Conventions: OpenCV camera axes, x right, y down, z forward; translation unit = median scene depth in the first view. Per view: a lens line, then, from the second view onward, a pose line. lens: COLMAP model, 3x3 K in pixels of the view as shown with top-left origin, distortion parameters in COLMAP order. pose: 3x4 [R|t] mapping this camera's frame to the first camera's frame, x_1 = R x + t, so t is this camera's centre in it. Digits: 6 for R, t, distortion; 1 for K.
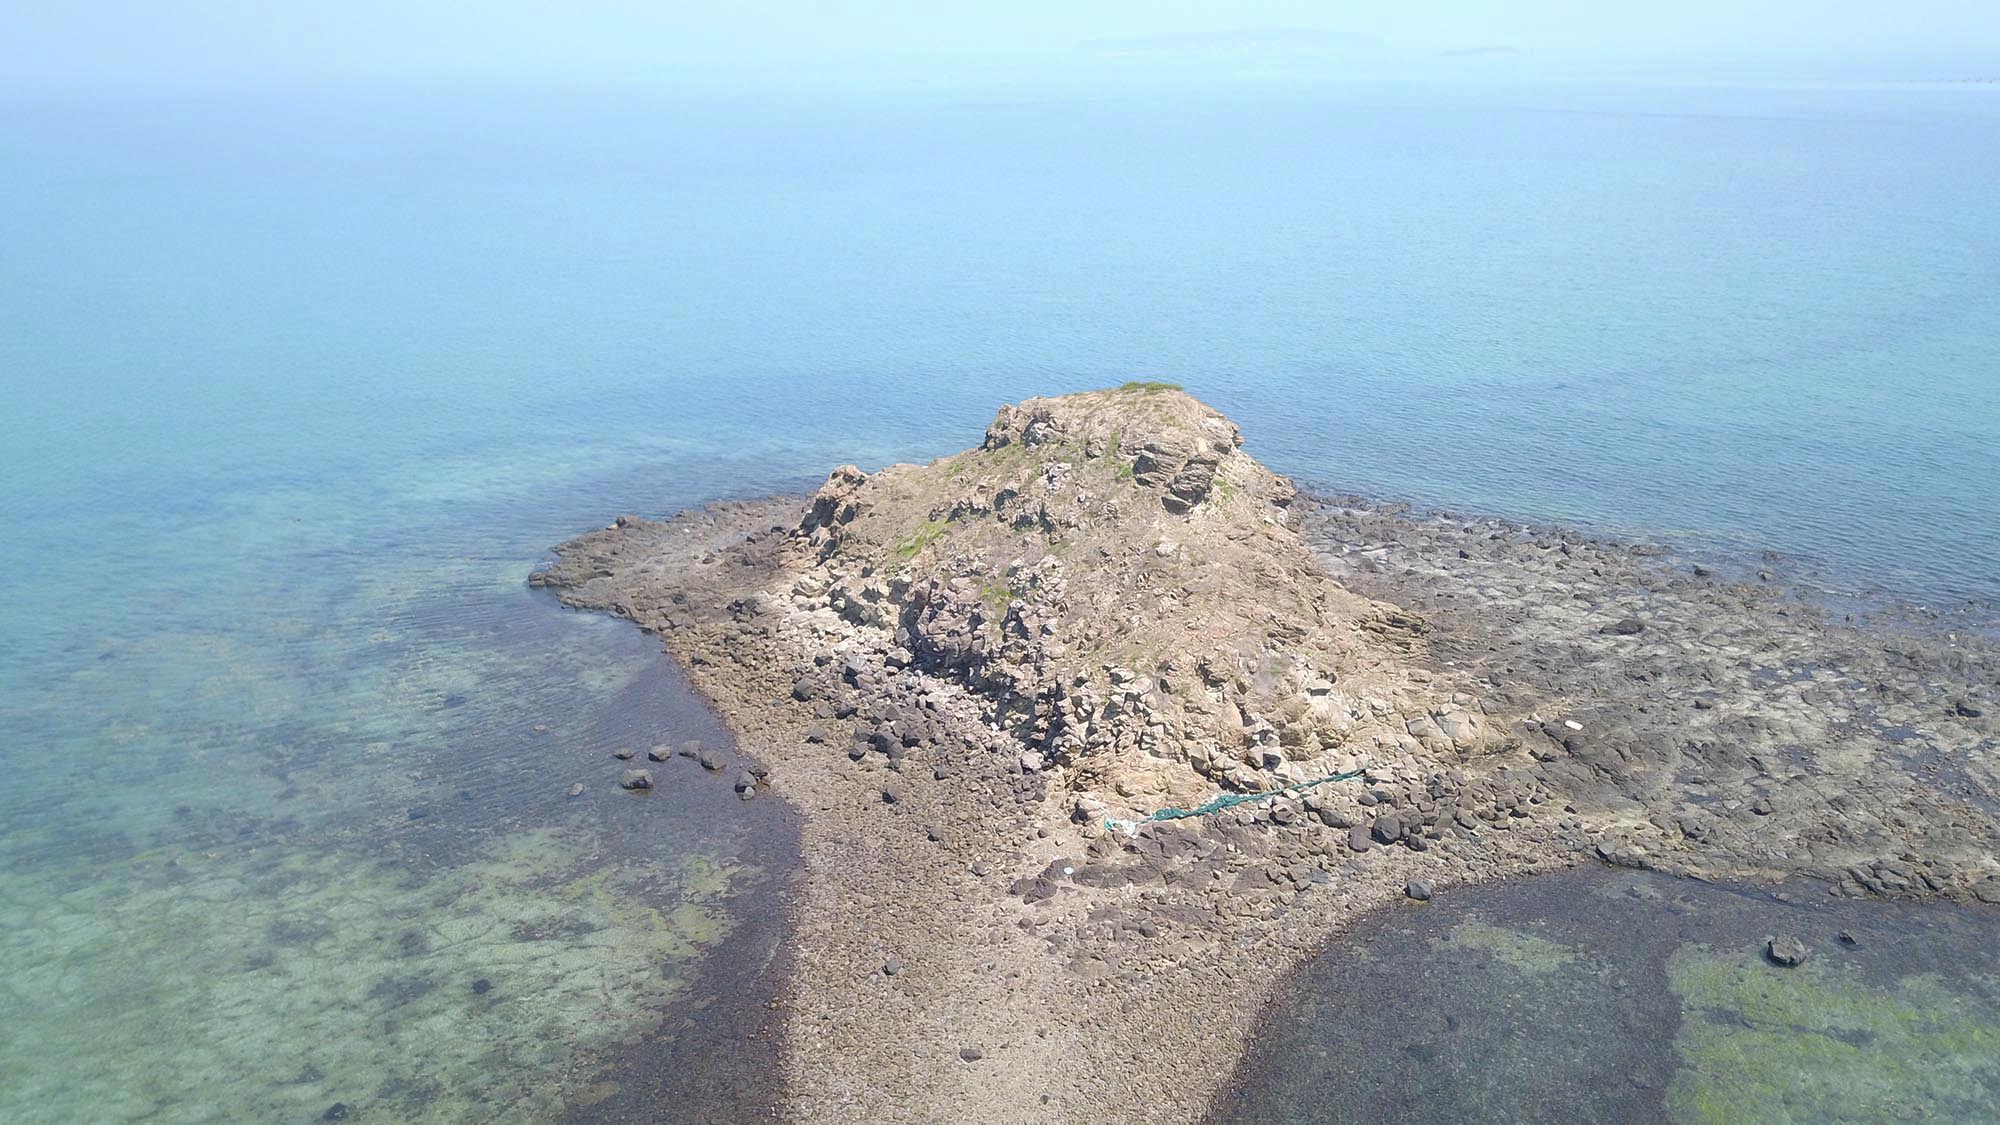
lens RADIAL K [[1499.2, 0, 1011.1], [0, 1499.2, 595.9], [0, 0, 1]] dist [0.028698, -0.066336]
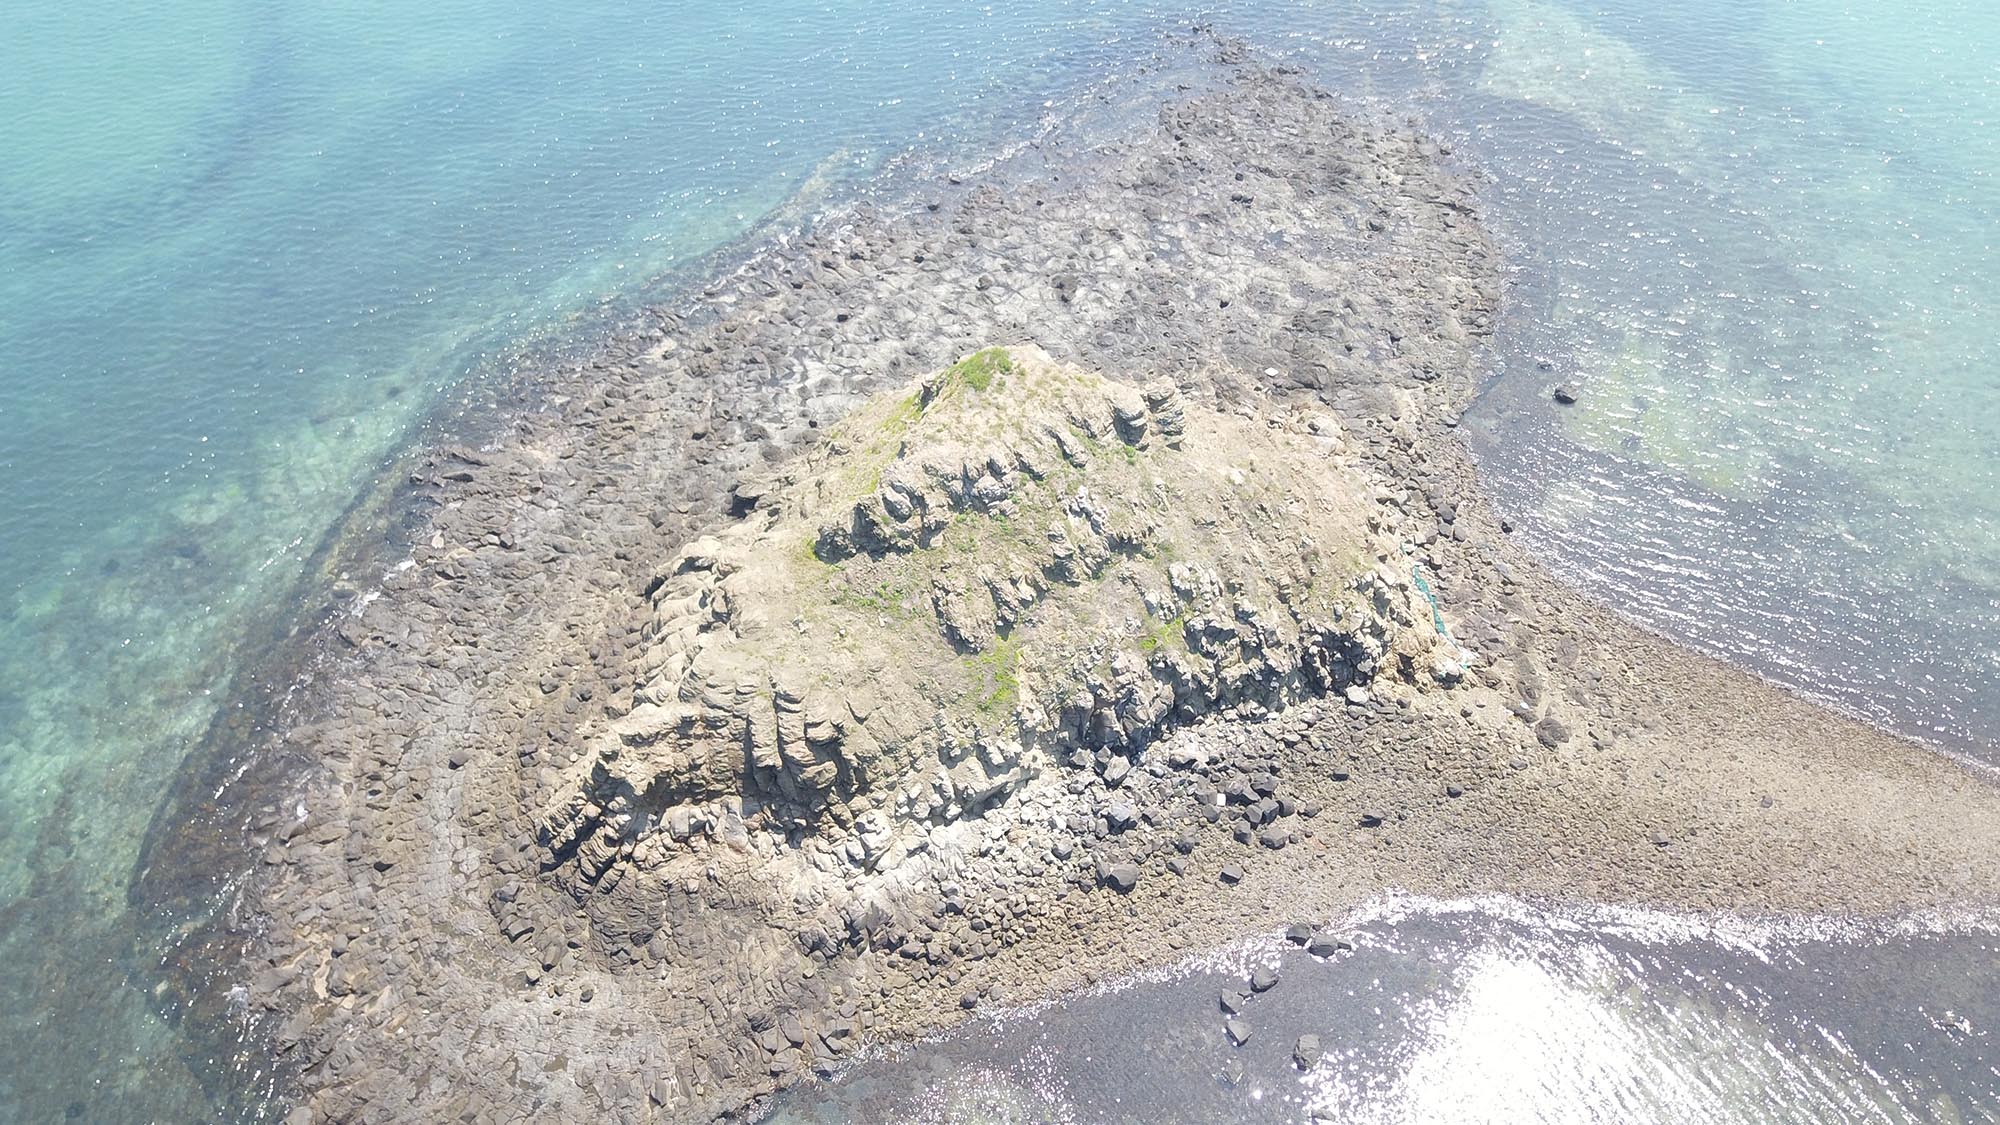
lens RADIAL K [[1499.2, 0, 978.8], [0, 1499.2, 558.2], [0, 0, 1]] dist [0.028698, -0.066336]
pose [[0.170618, -0.693185, 0.700274, -0.747656], [0.353141, 0.706501, 0.613308, -0.746312], [-0.919881, 0.142655, 0.365334, 0.860313]]
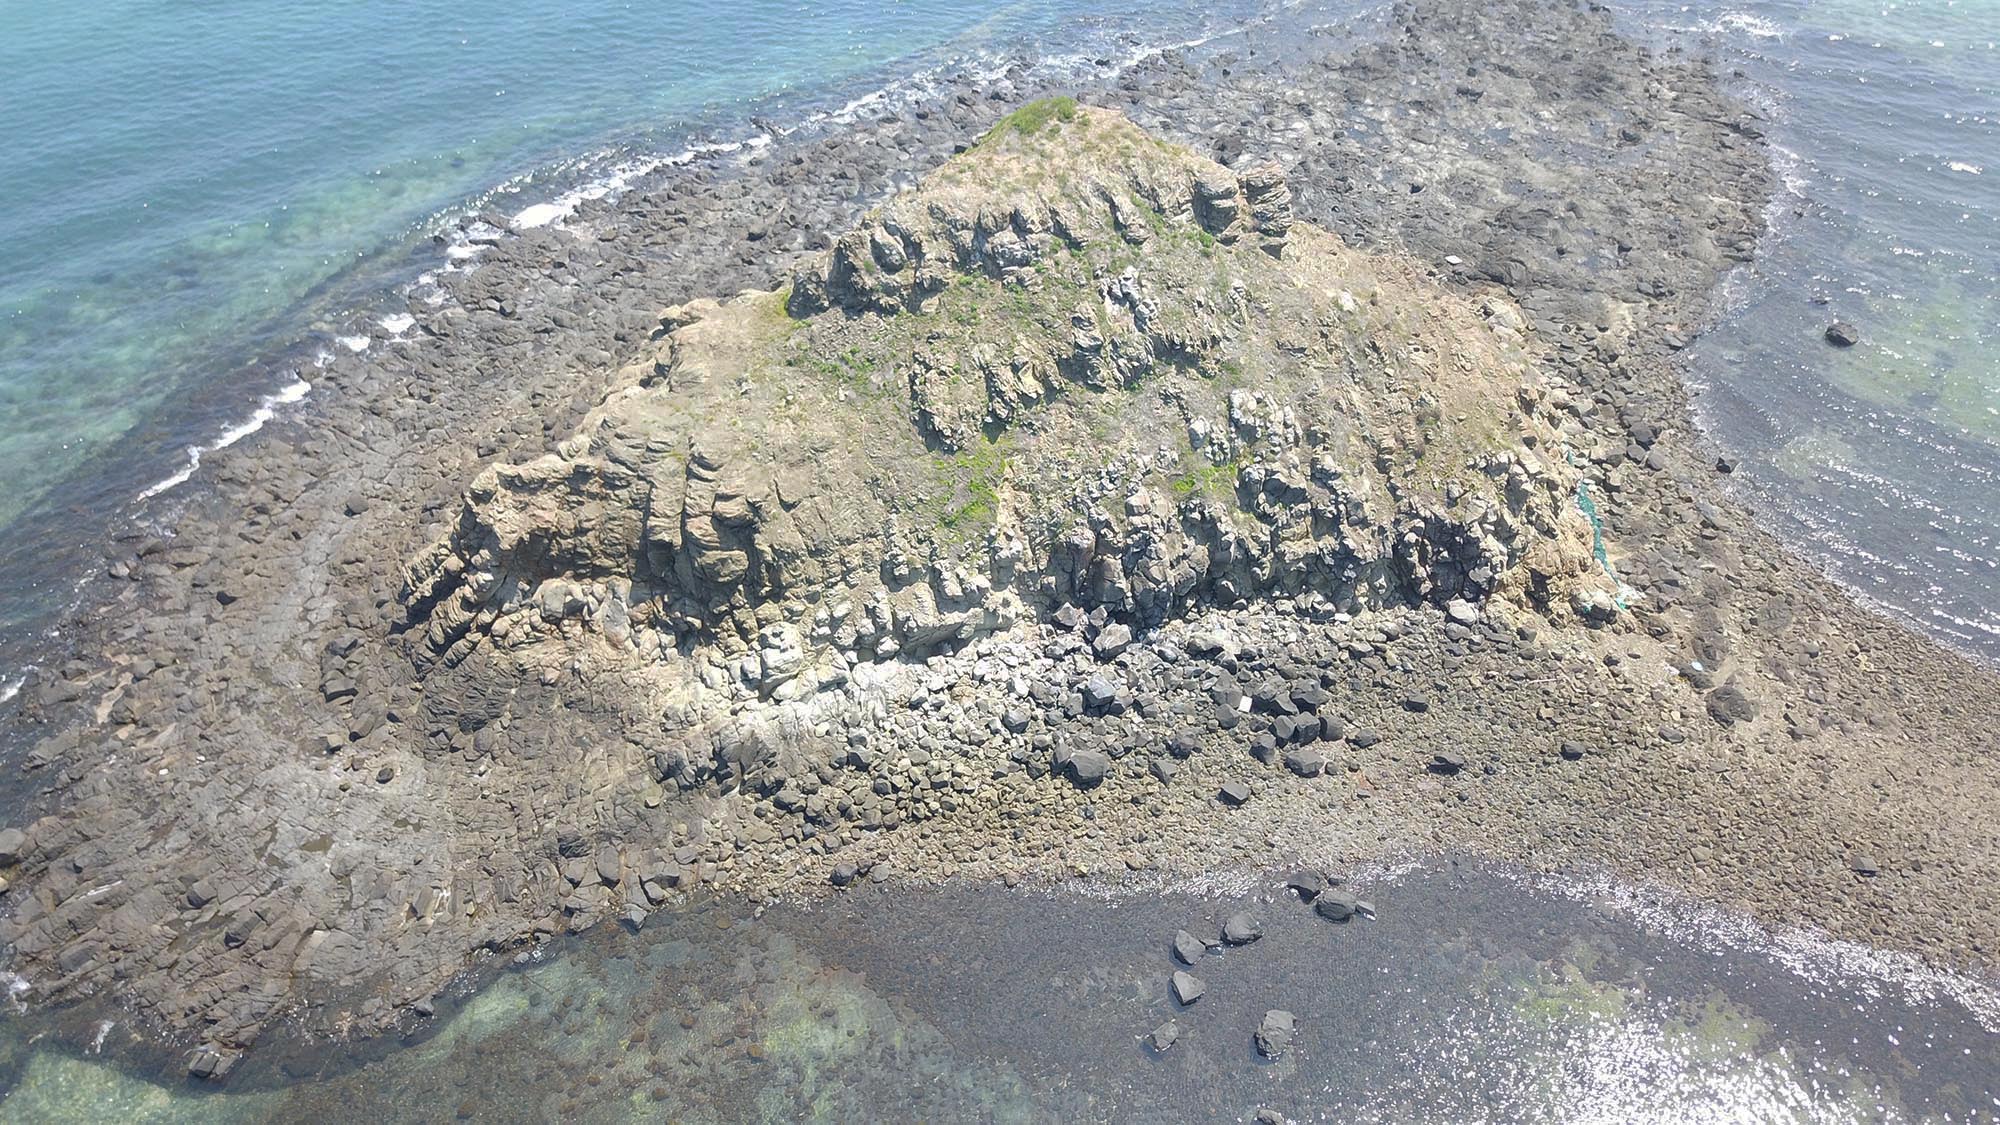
lens RADIAL K [[1499.2, 0, 985.6], [0, 1499.2, 570.4], [0, 0, 1]] dist [0.028698, -0.066336]
pose [[0.396011, -0.614472, 0.682349, -0.646289], [0.320533, 0.788861, 0.524363, -0.428068], [-0.860485, 0.011062, 0.509356, 0.827277]]
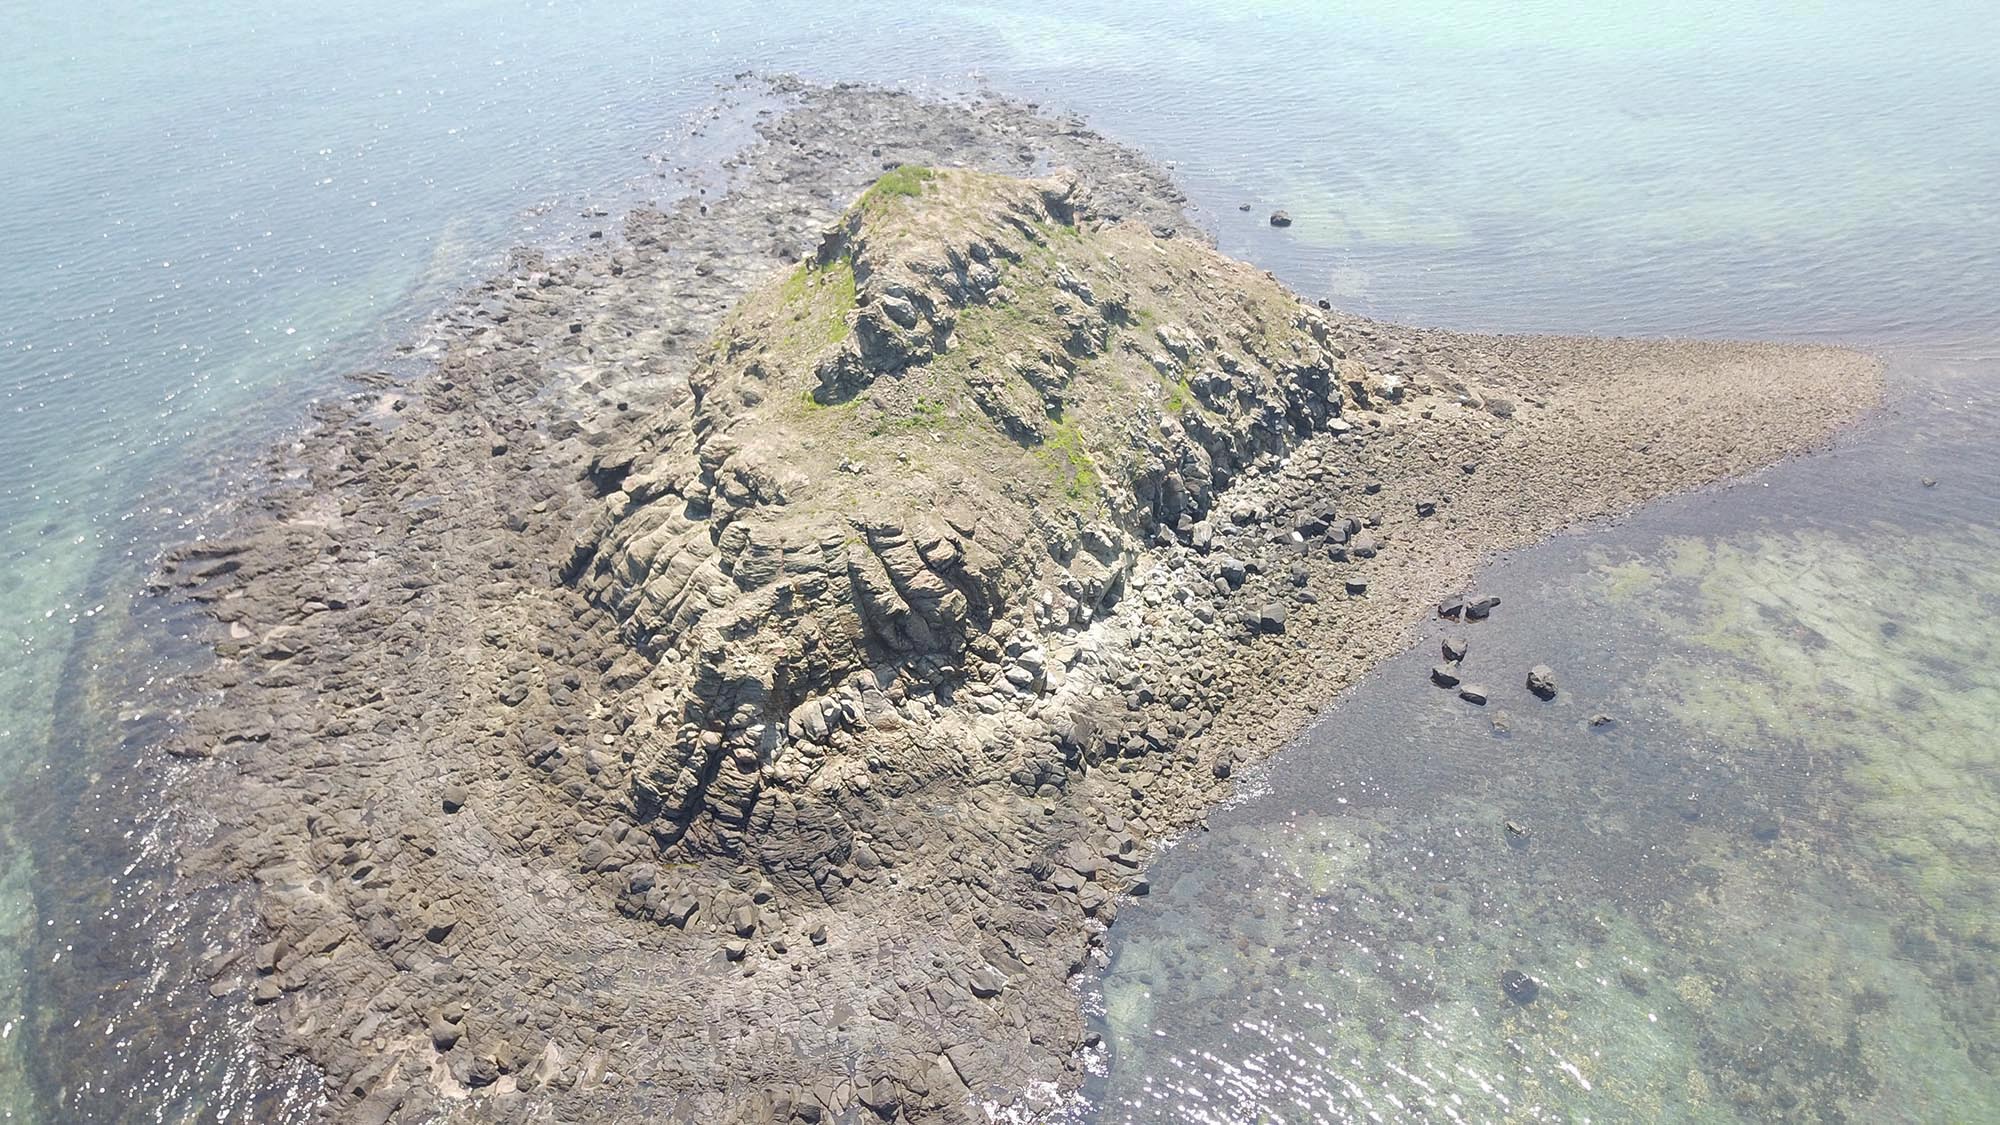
lens RADIAL K [[1499.2, 0, 955.9], [0, 1499.2, 577.1], [0, 0, 1]] dist [0.028698, -0.066336]
pose [[-0.342613, -0.525821, 0.778542, -0.813411], [0.347344, 0.699082, 0.625010, -0.601941], [-0.872908, 0.484558, -0.056874, 1.390102]]
